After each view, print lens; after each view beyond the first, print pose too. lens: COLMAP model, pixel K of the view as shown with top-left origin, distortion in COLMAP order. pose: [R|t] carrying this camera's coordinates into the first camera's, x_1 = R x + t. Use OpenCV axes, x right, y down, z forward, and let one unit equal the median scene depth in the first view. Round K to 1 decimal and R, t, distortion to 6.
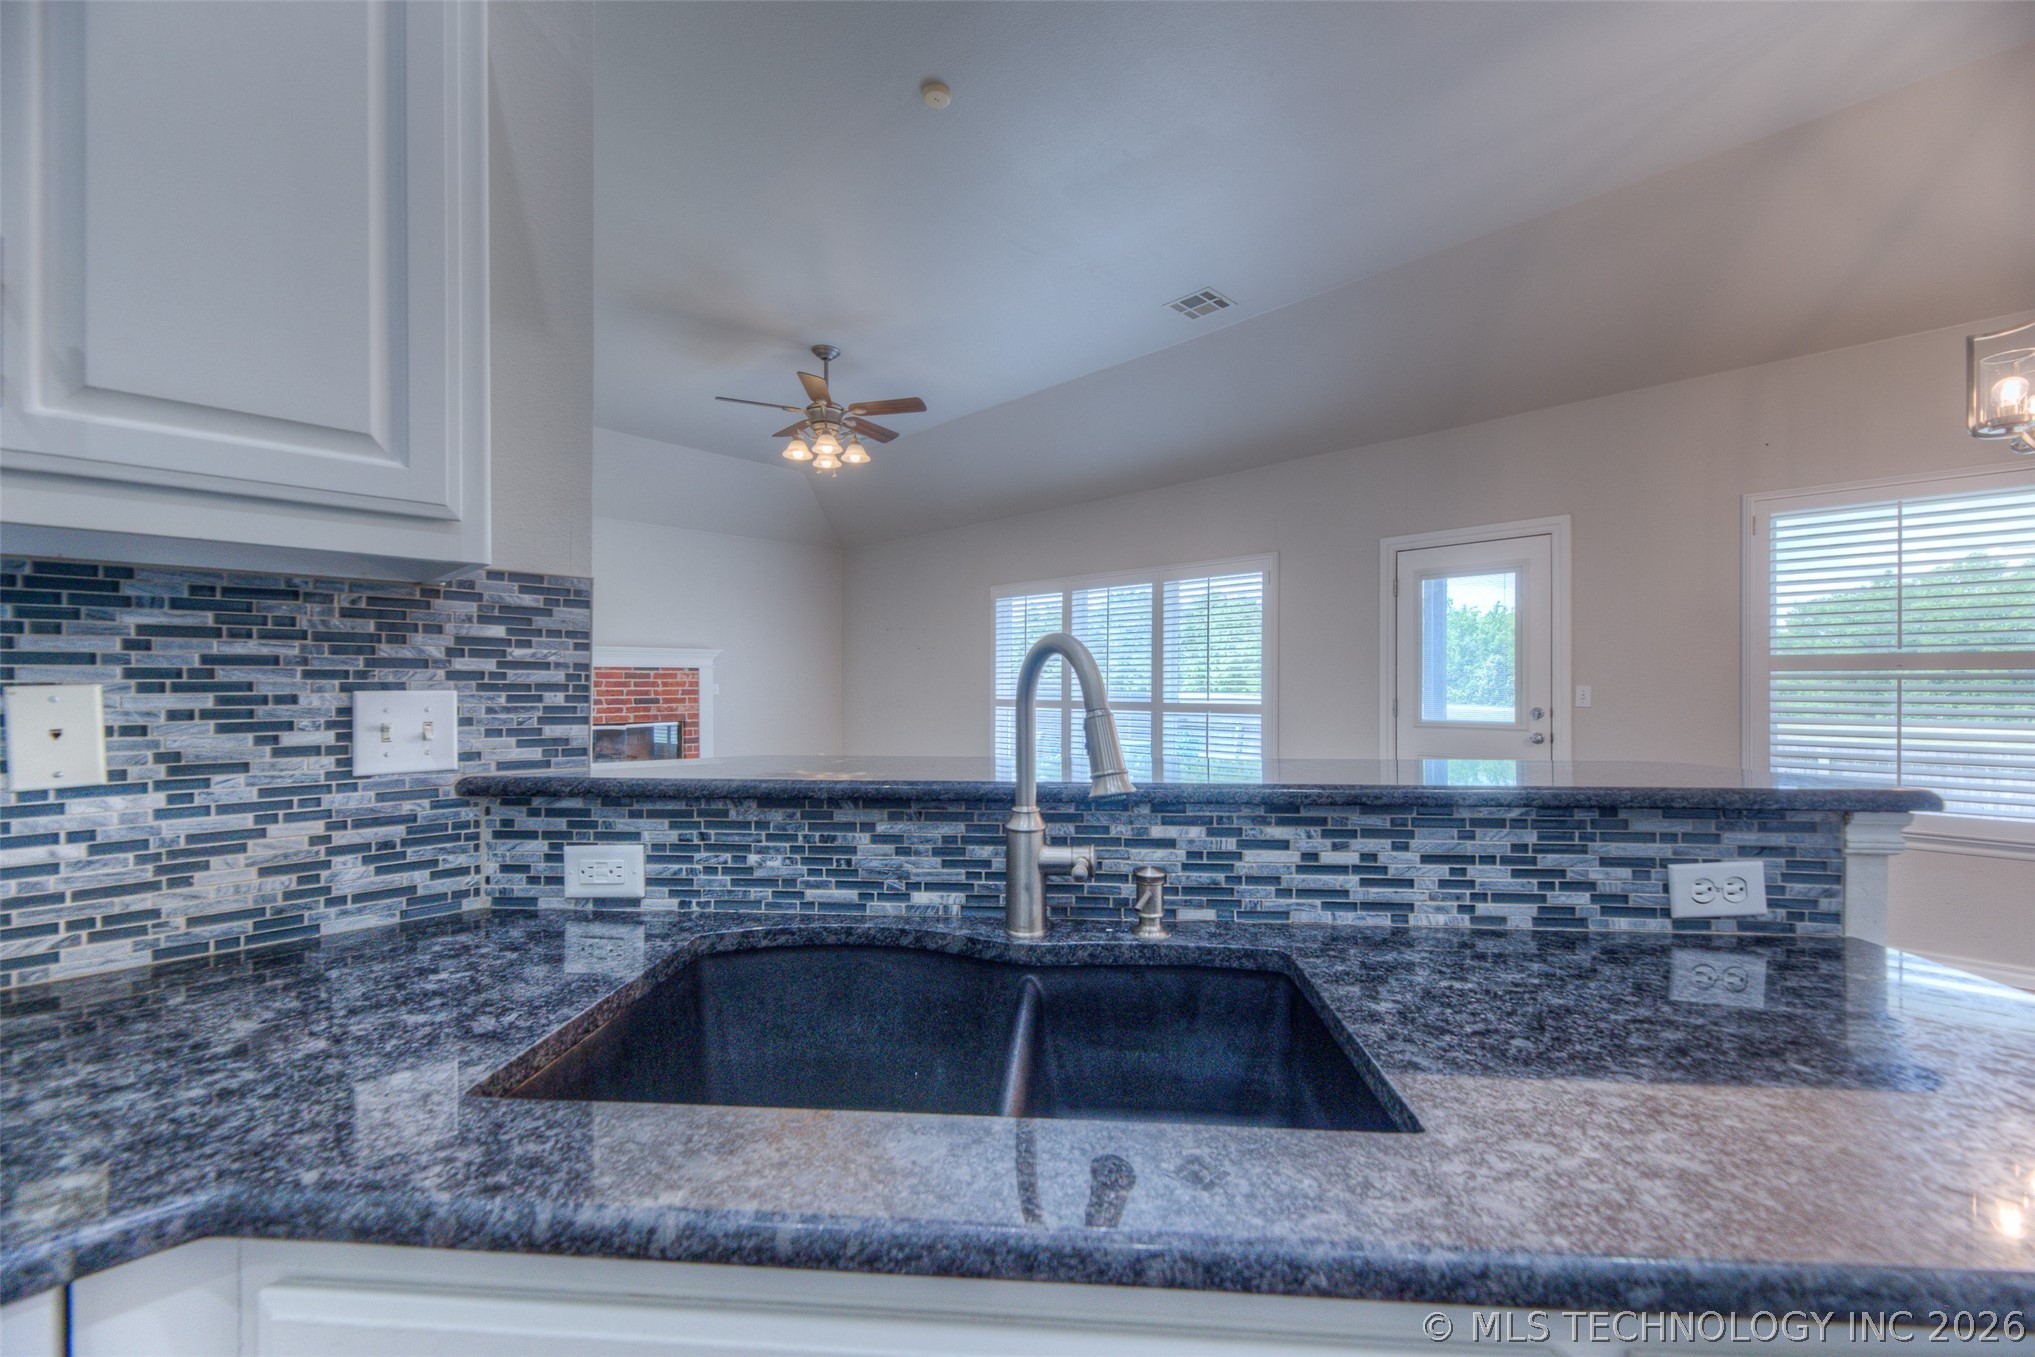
lens RADIAL K [[807.2, 0, 1015.6], [0, 807.2, 690.6], [0, 0, 1]] dist [0.007259, -0.000245]
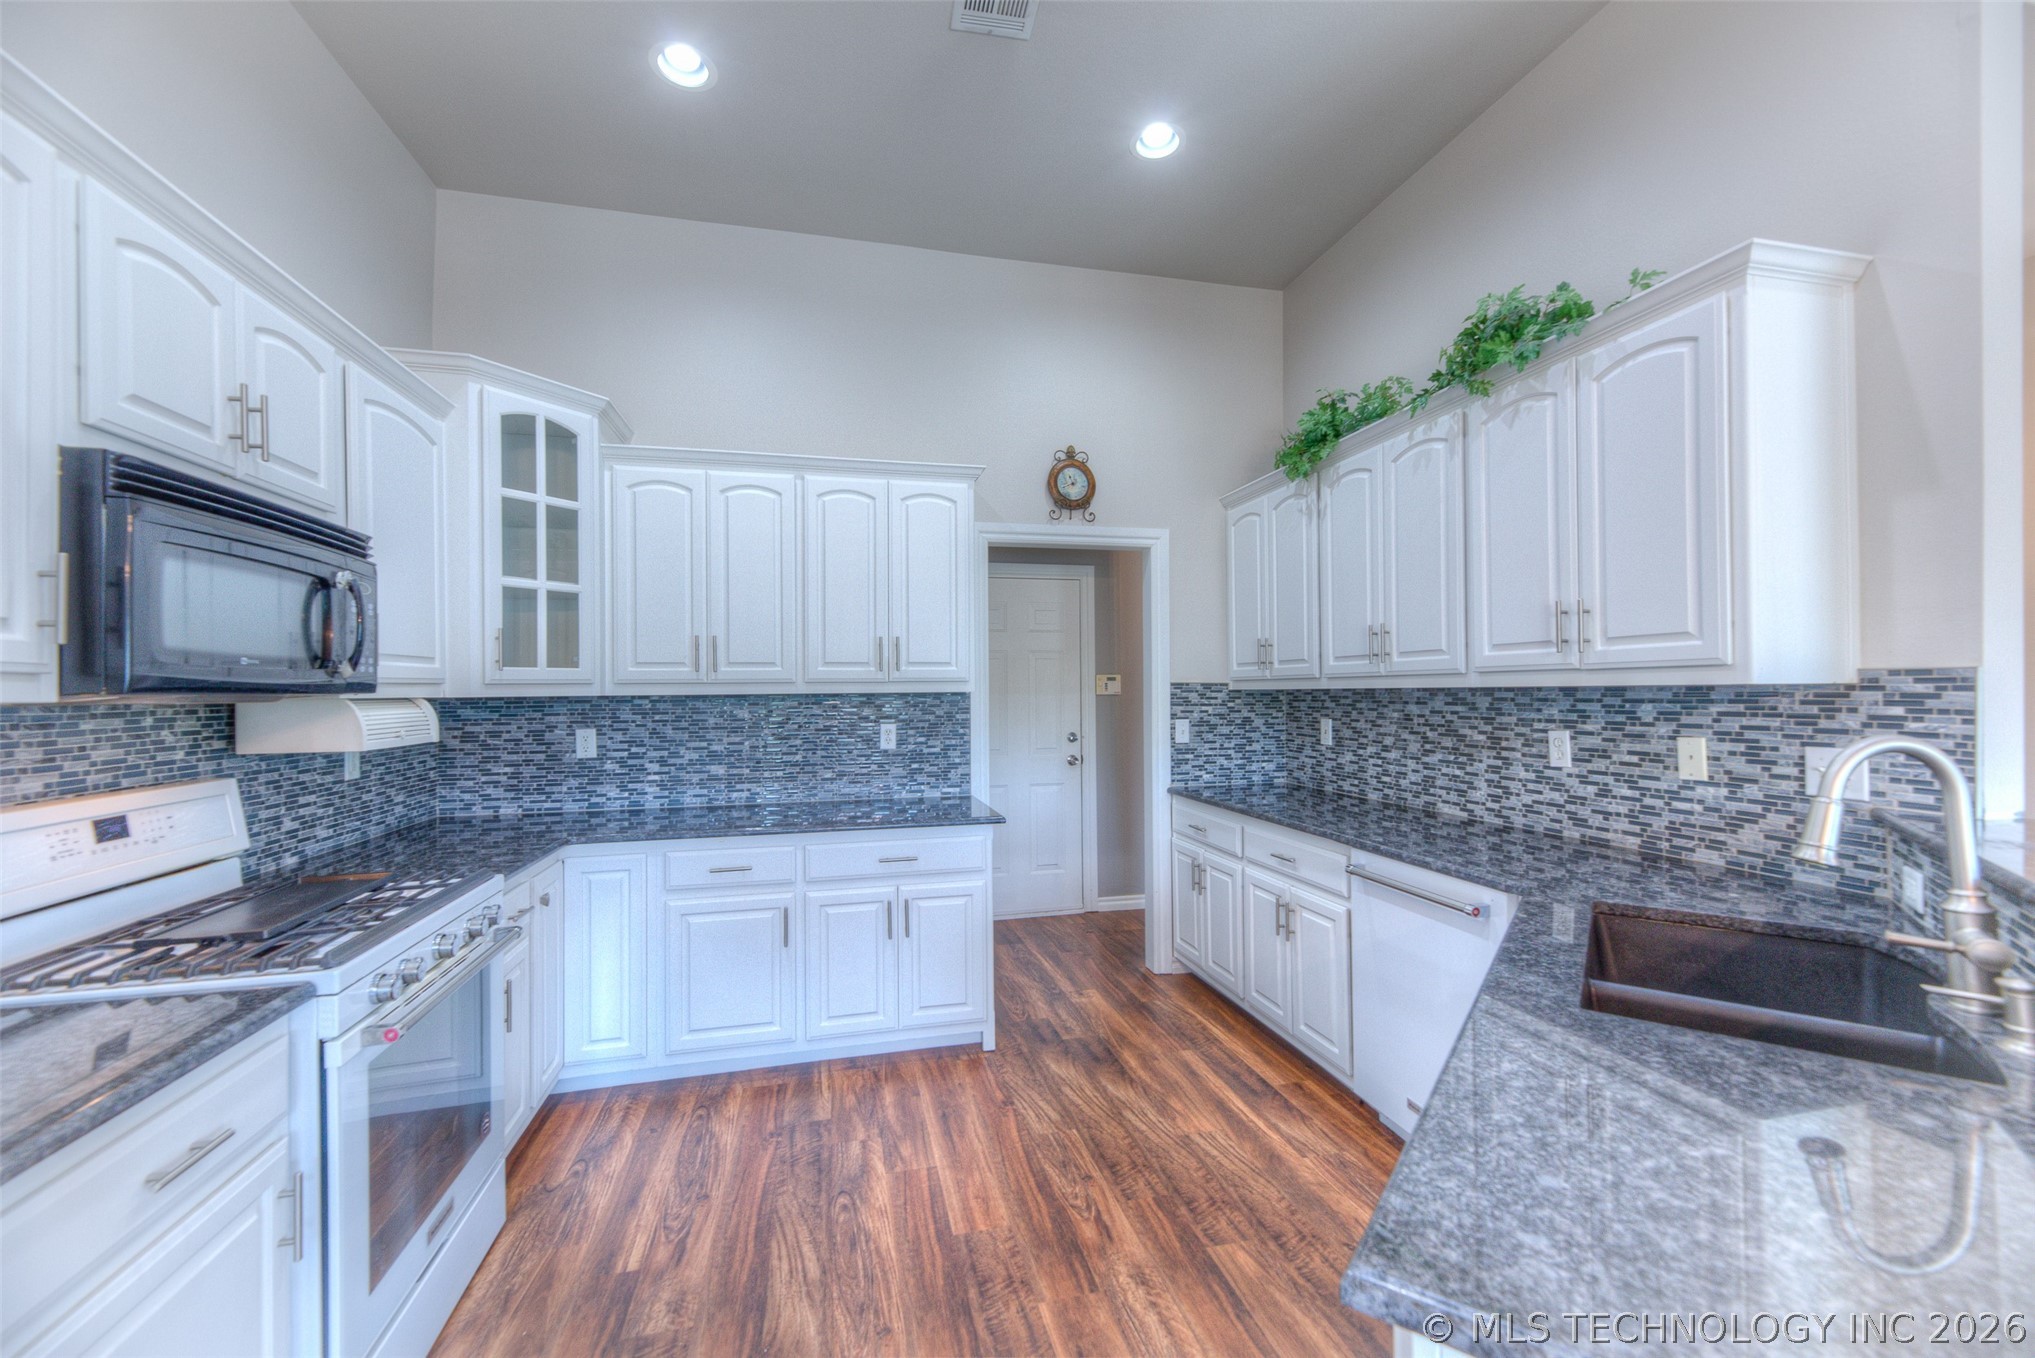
lens RADIAL K [[809.2, 0, 1016.8], [0, 809.2, 681.4], [0, 0, 1]] dist [0.016850, -0.004883]
pose [[-0.532037, -0.005858, -0.846701, 1.480096], [0.000629, 0.999973, -0.007313, -0.119134], [0.846721, -0.004423, -0.532019, 0.455400]]
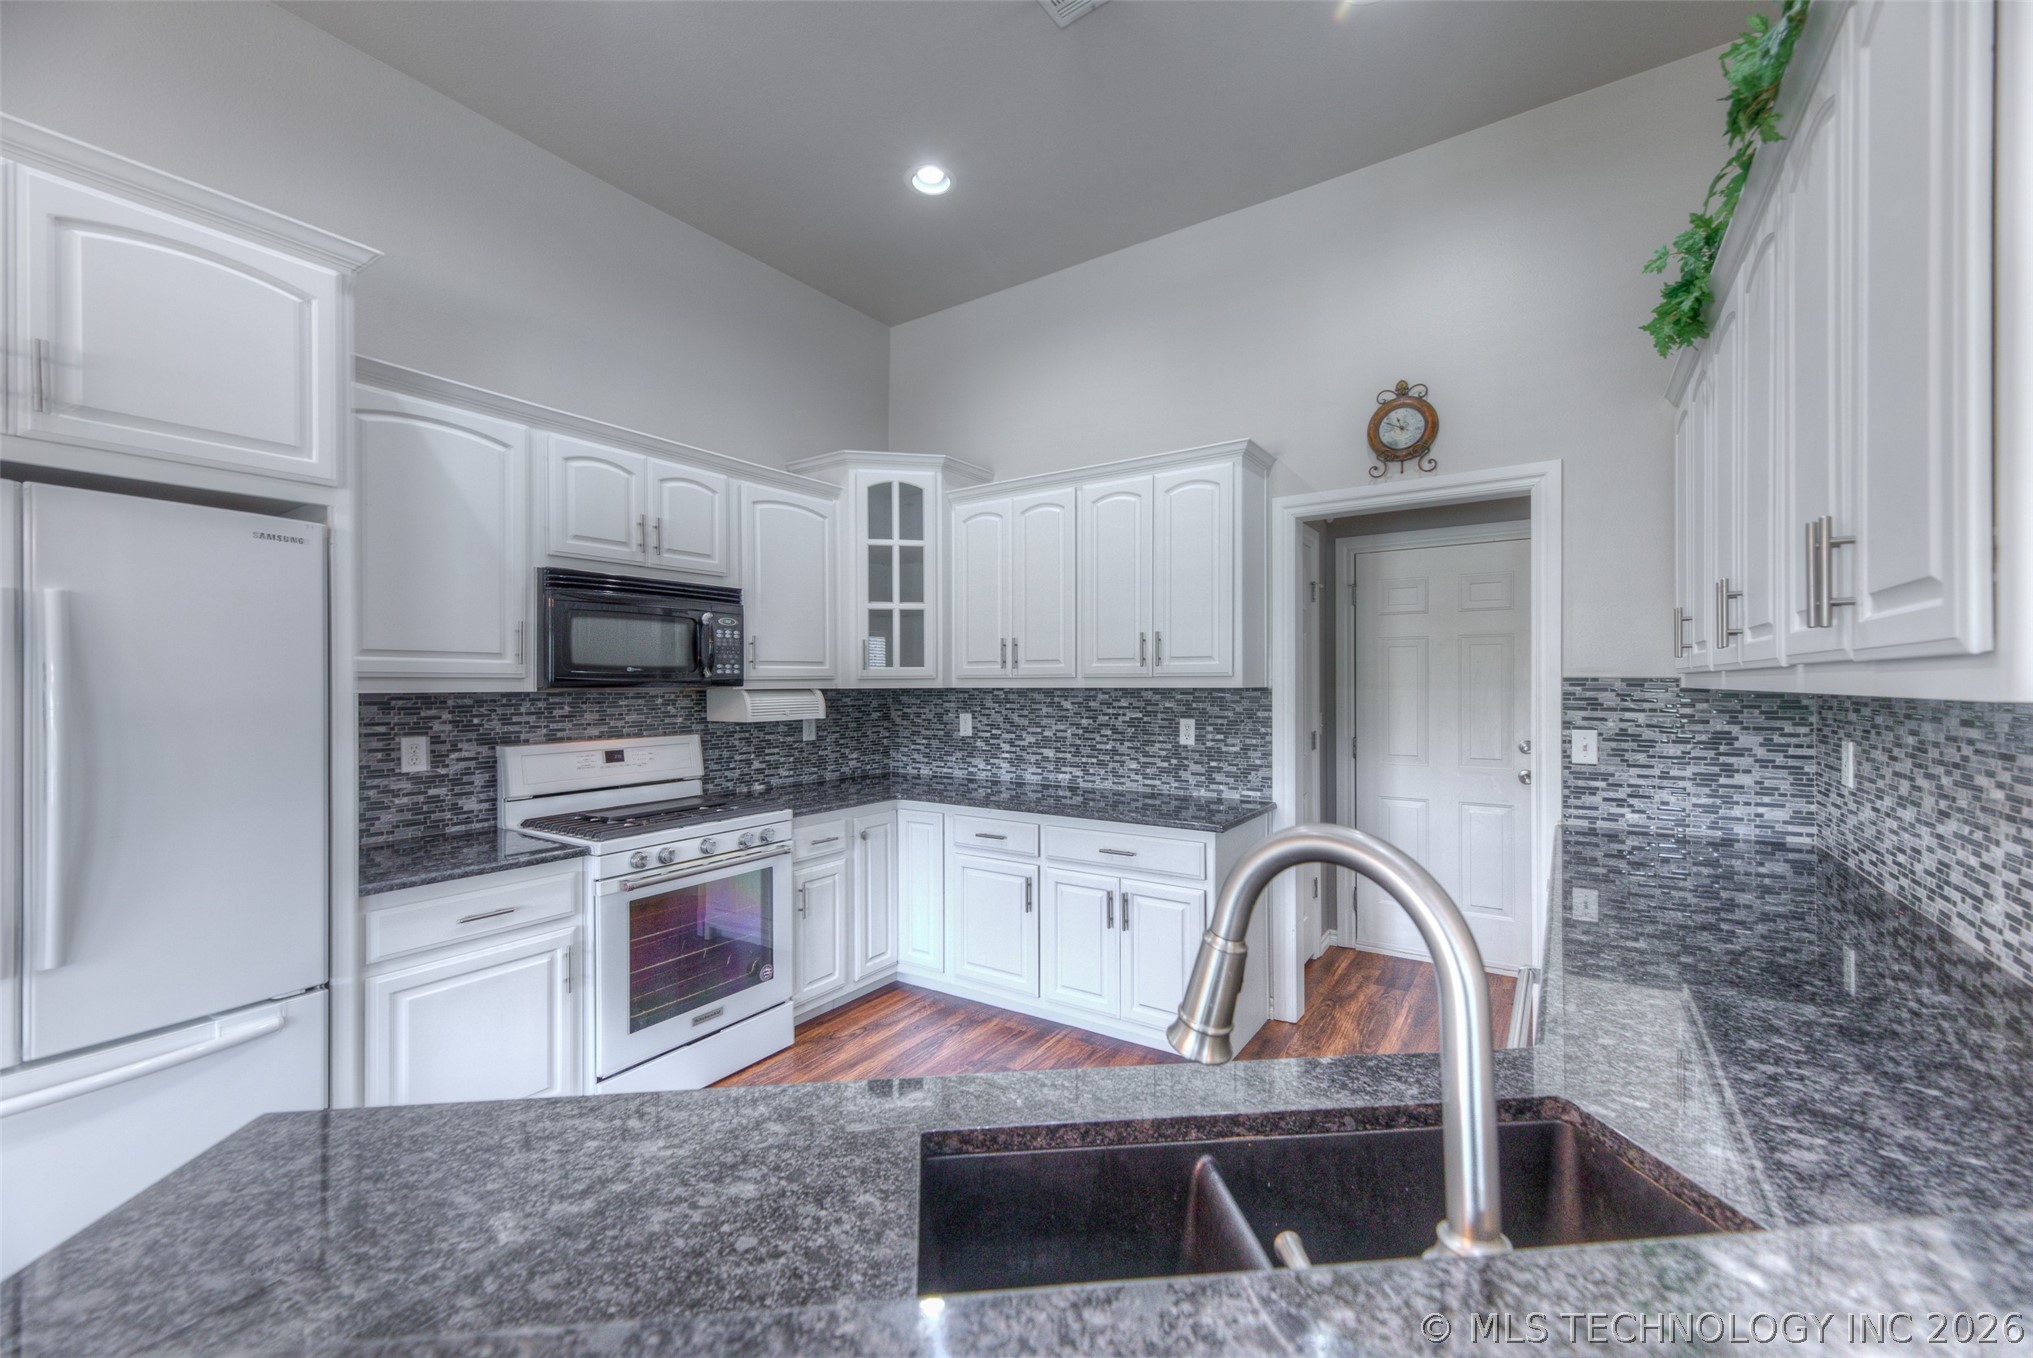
lens RADIAL K [[808.4, 0, 1015.8], [0, 808.4, 681.4], [0, 0, 1]] dist [0.016850, -0.004883]
pose [[-0.983813, 0.002321, -0.179181, 0.303270], [0.000949, 0.999970, 0.007741, -0.145174], [0.179193, 0.007445, -0.983786, 1.259903]]
